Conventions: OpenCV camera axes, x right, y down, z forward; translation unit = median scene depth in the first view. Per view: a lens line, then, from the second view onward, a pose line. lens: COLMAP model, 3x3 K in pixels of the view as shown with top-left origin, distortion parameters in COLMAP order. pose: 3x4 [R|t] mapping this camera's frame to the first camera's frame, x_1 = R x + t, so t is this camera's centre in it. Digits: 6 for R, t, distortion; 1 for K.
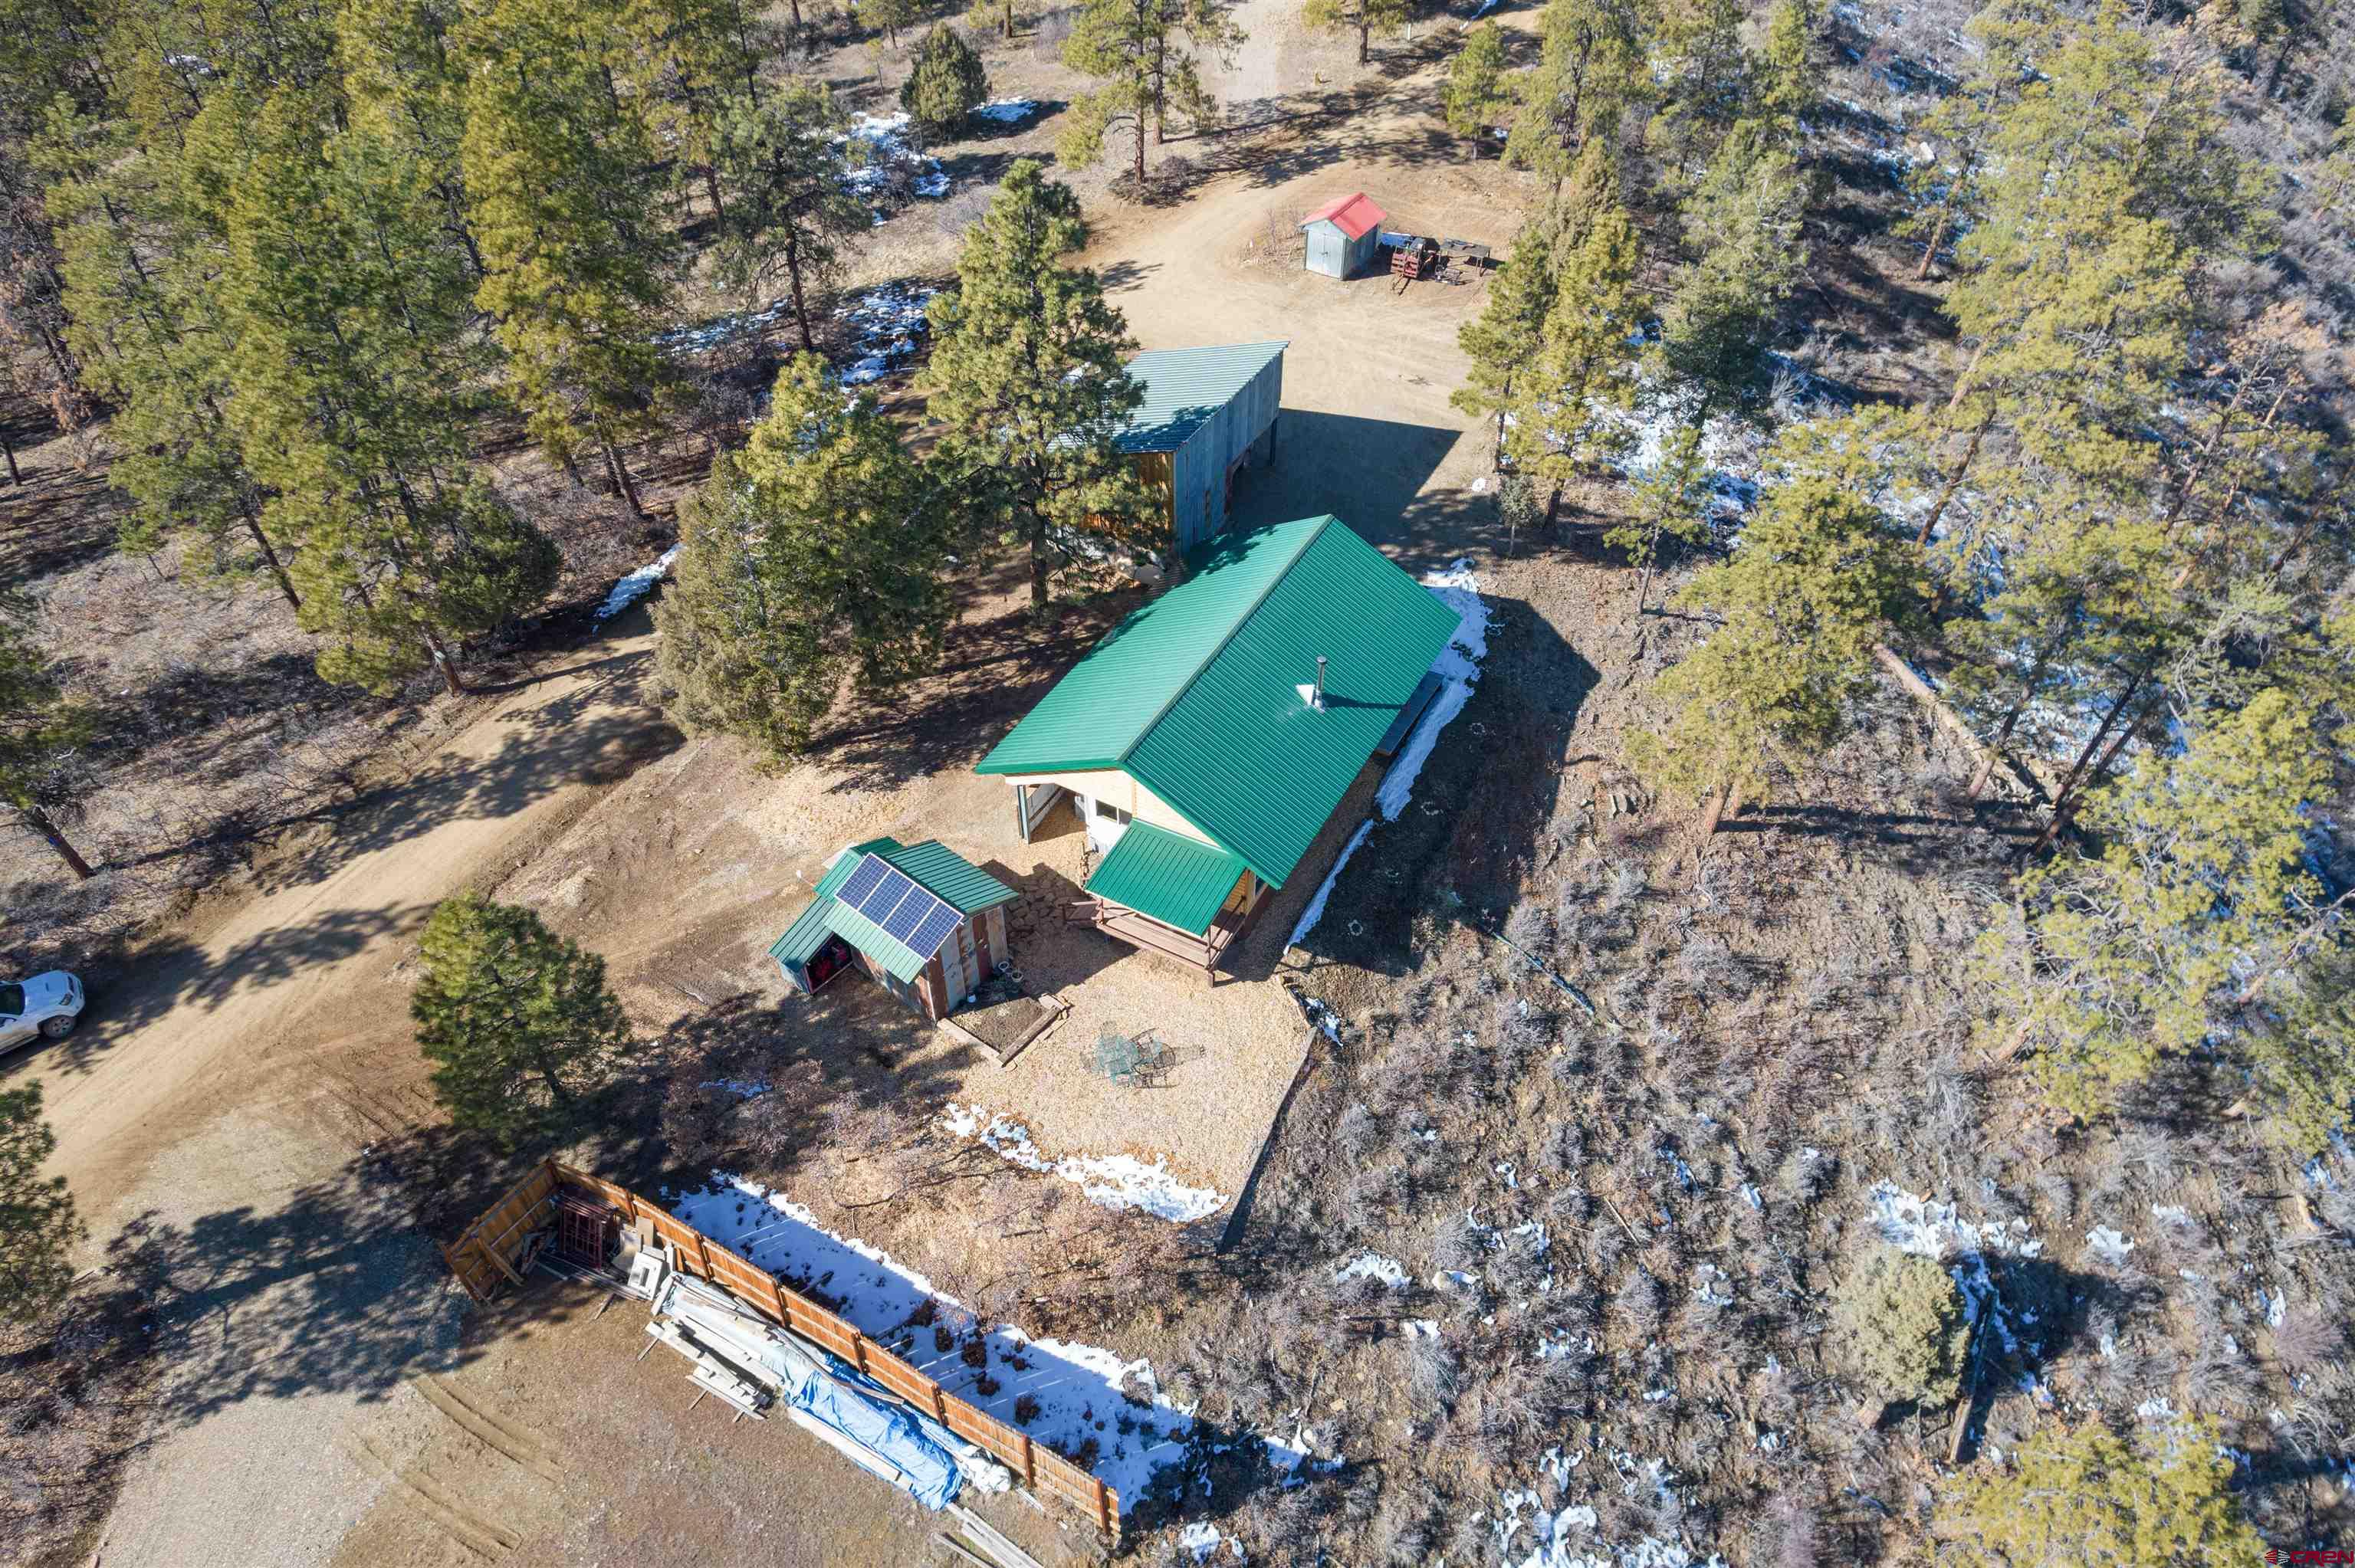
lens RADIAL K [[1475.3, 0, 1177.7], [0, 1475.3, 780.0], [0, 0, 1]] dist [0.059101, -0.040502]
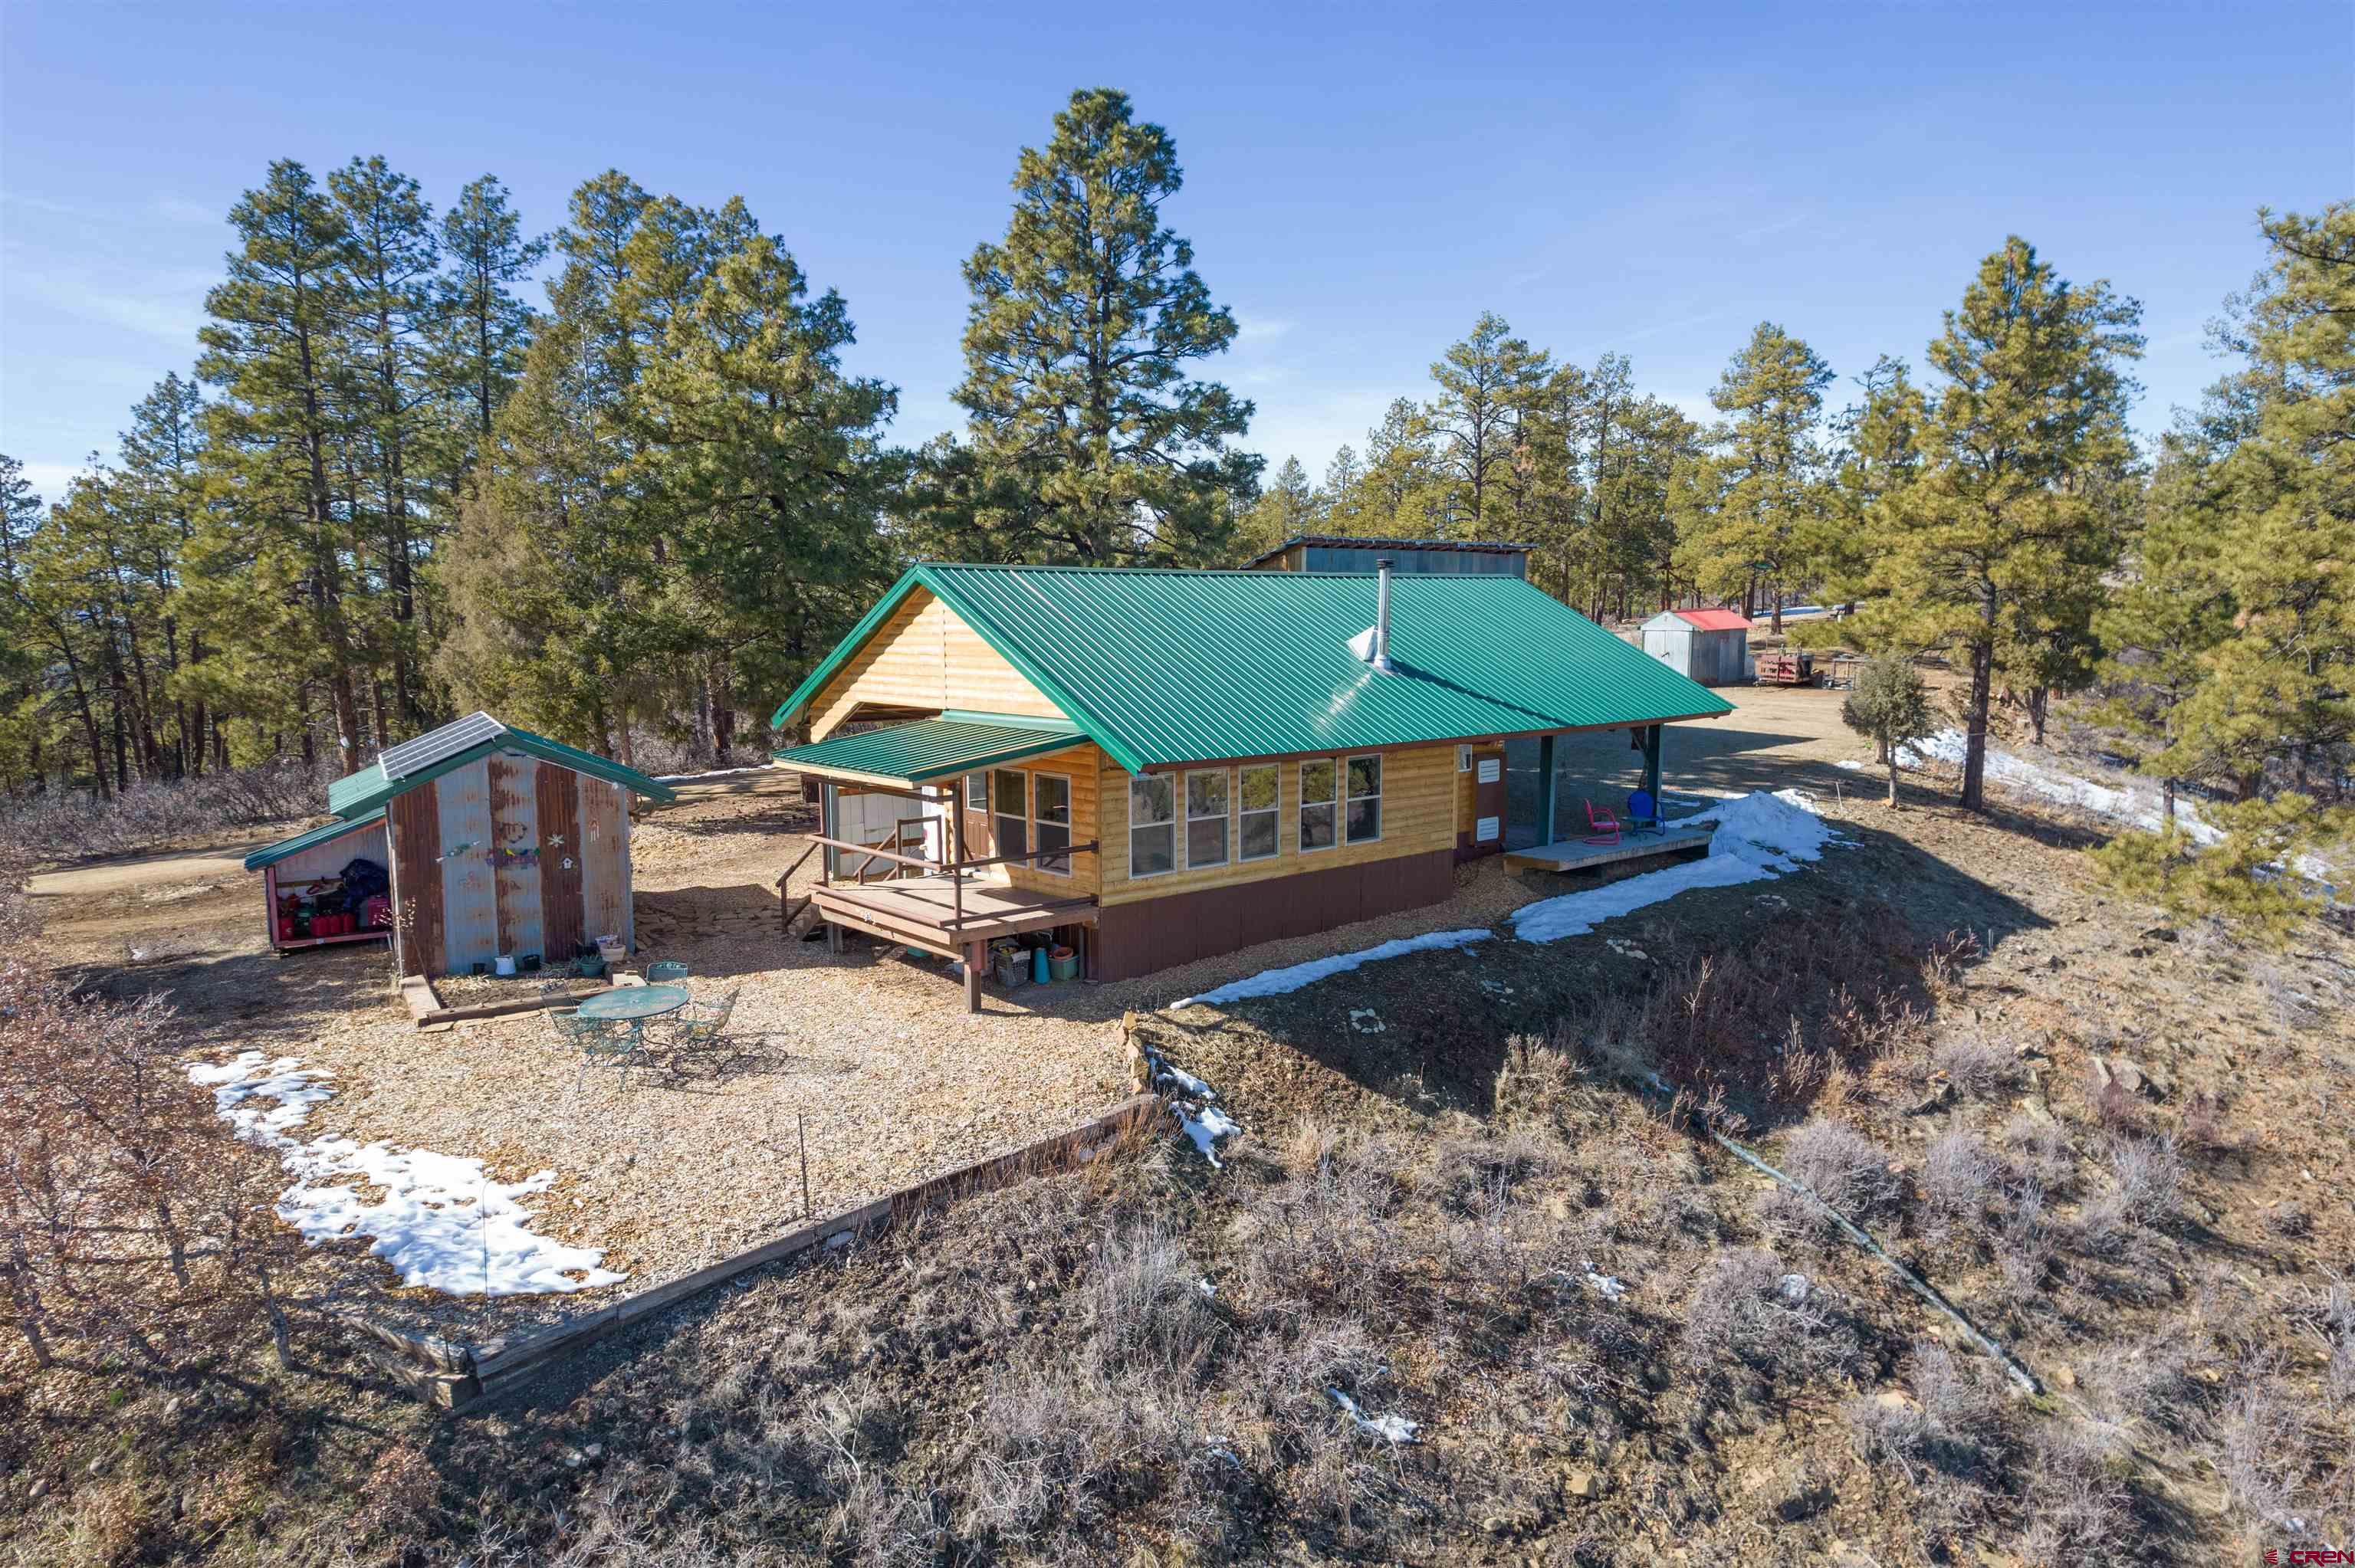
lens RADIAL K [[1475.3, 0, 1180.5], [0, 1475.3, 781.9], [0, 0, 1]] dist [0.059101, -0.040502]
pose [[0.935908, 0.037200, -0.350274, 0.229654], [-0.234880, 0.806967, -0.541881, 0.305334], [0.262501, 0.589423, 0.763985, 0.644729]]
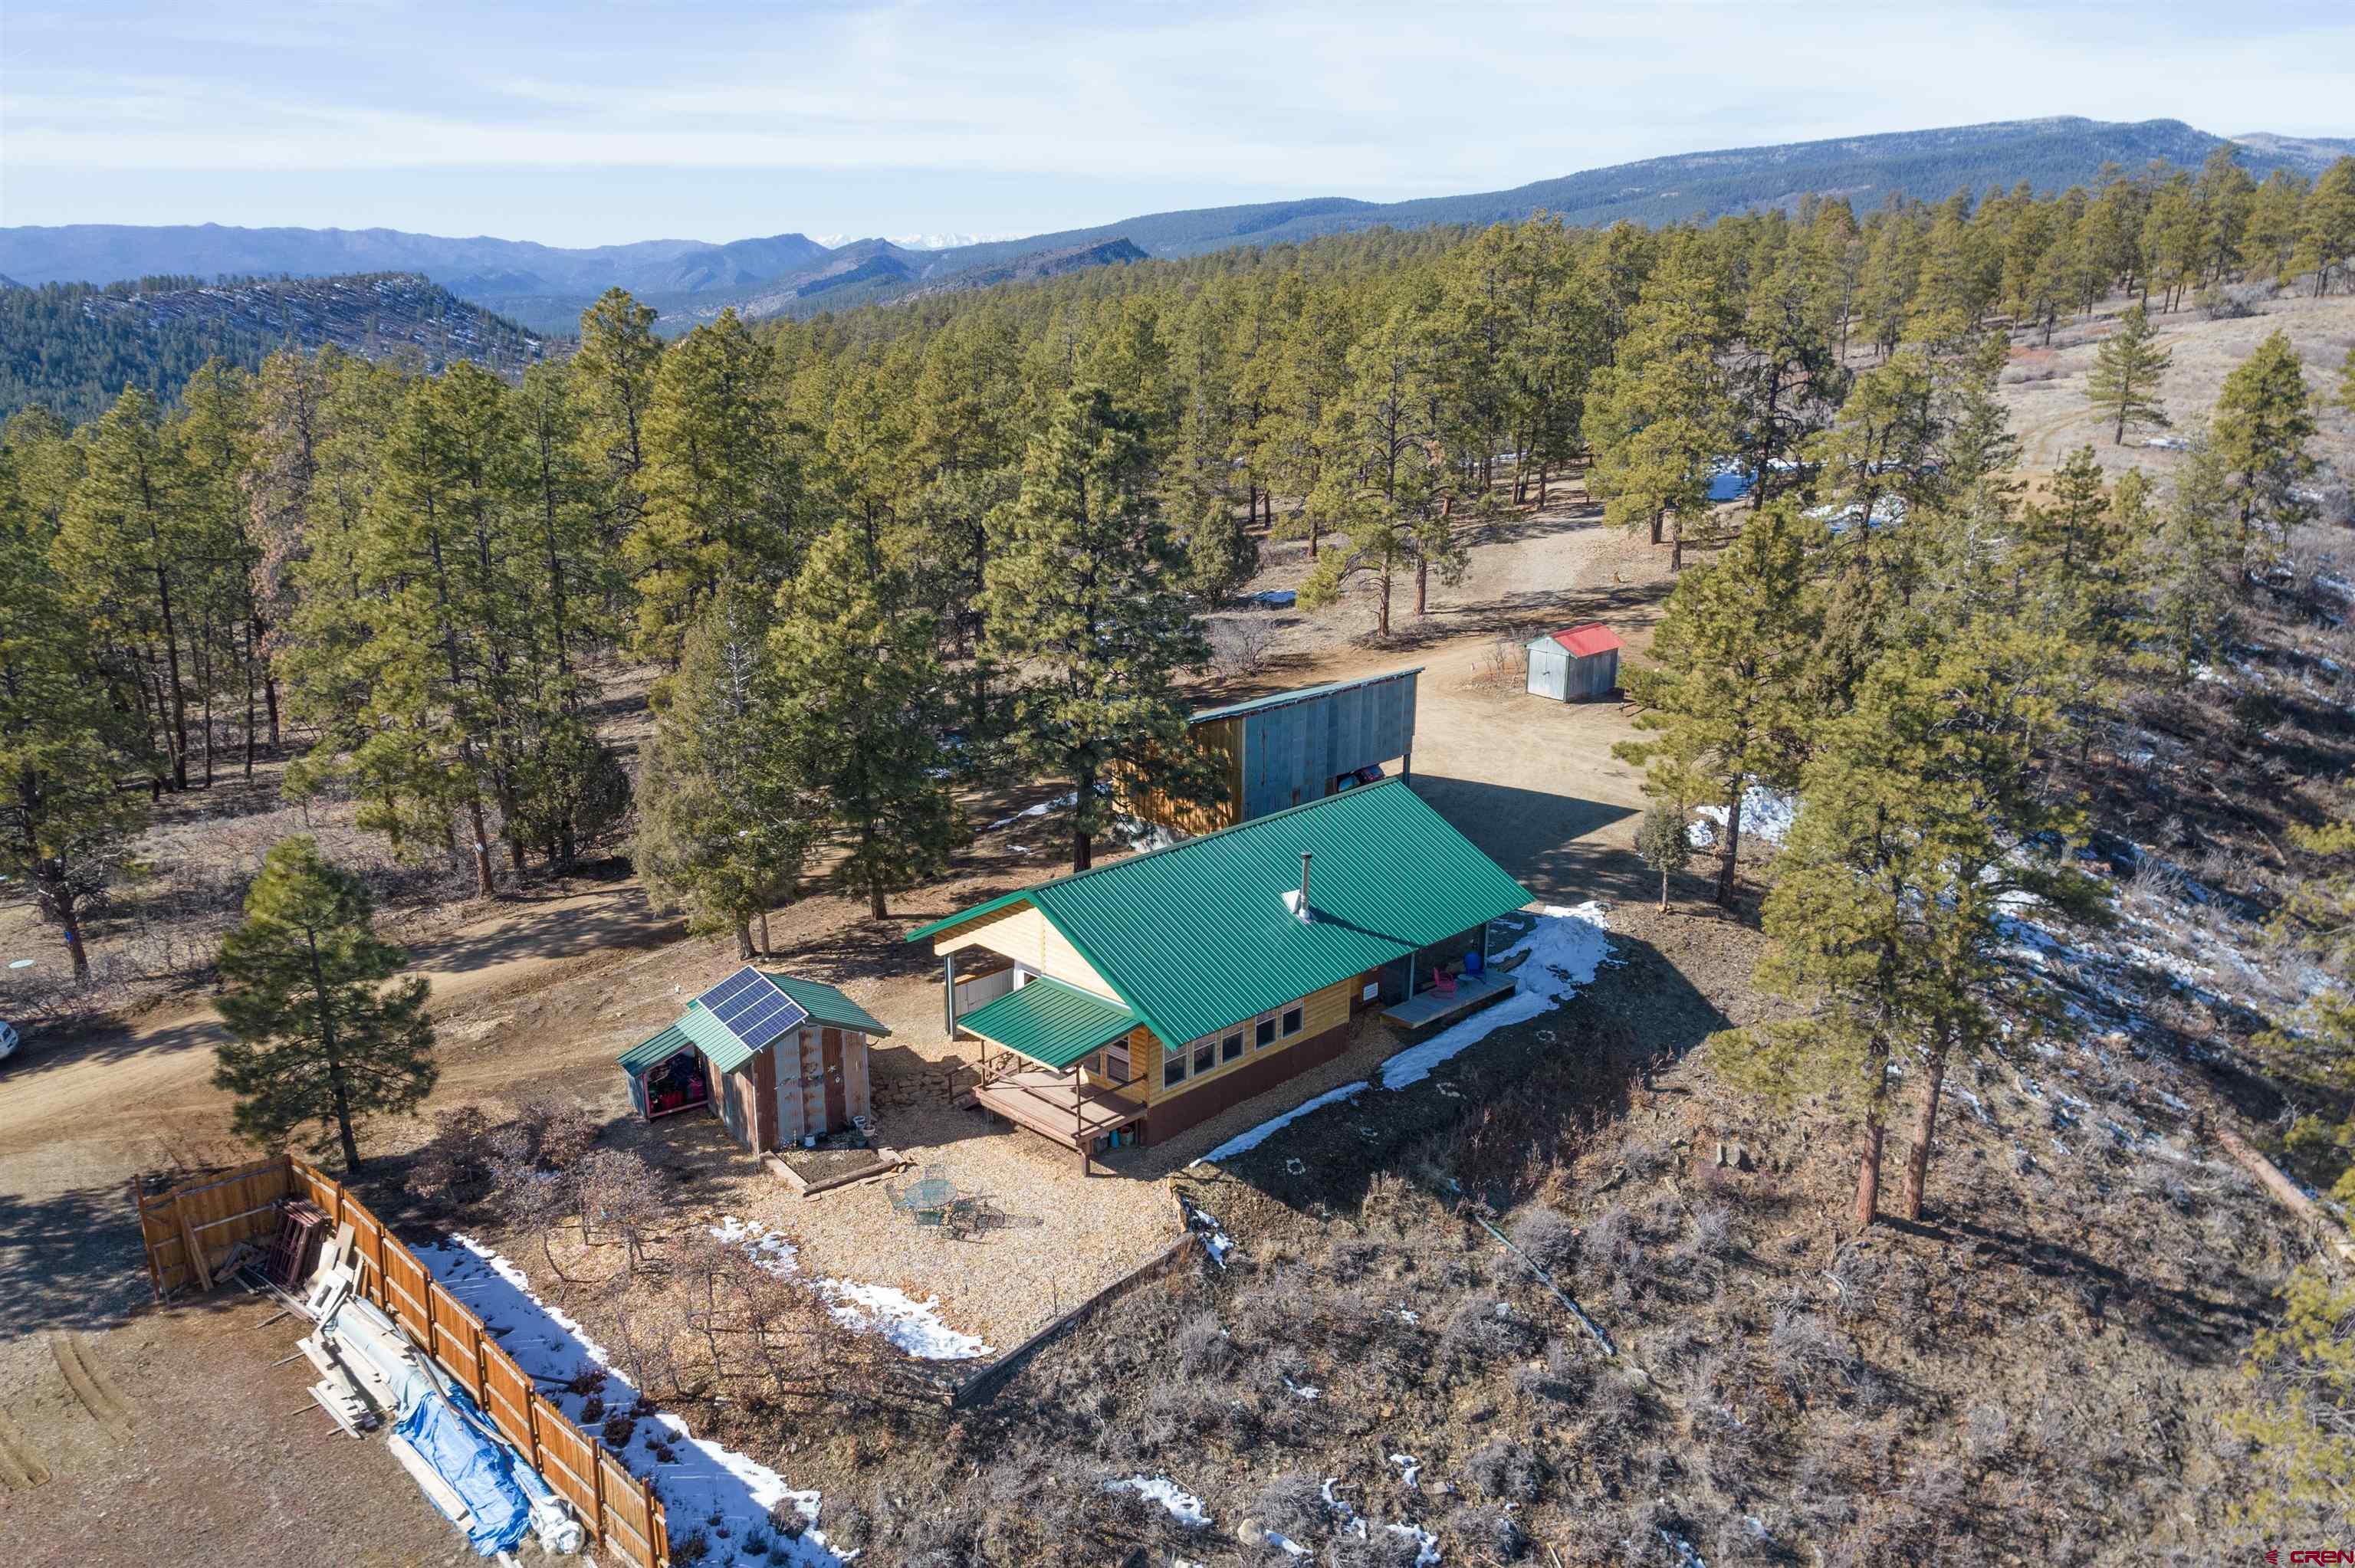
lens RADIAL K [[1825.8, 0, 1132.6], [0, 1825.8, 831.2], [0, 0, 1]] dist [0.050129, -0.017248]
pose [[0.952655, 0.084534, -0.292065, 0.324469], [-0.200442, 0.896896, -0.394208, 0.360027], [0.228628, 0.434087, 0.871377, 0.049853]]
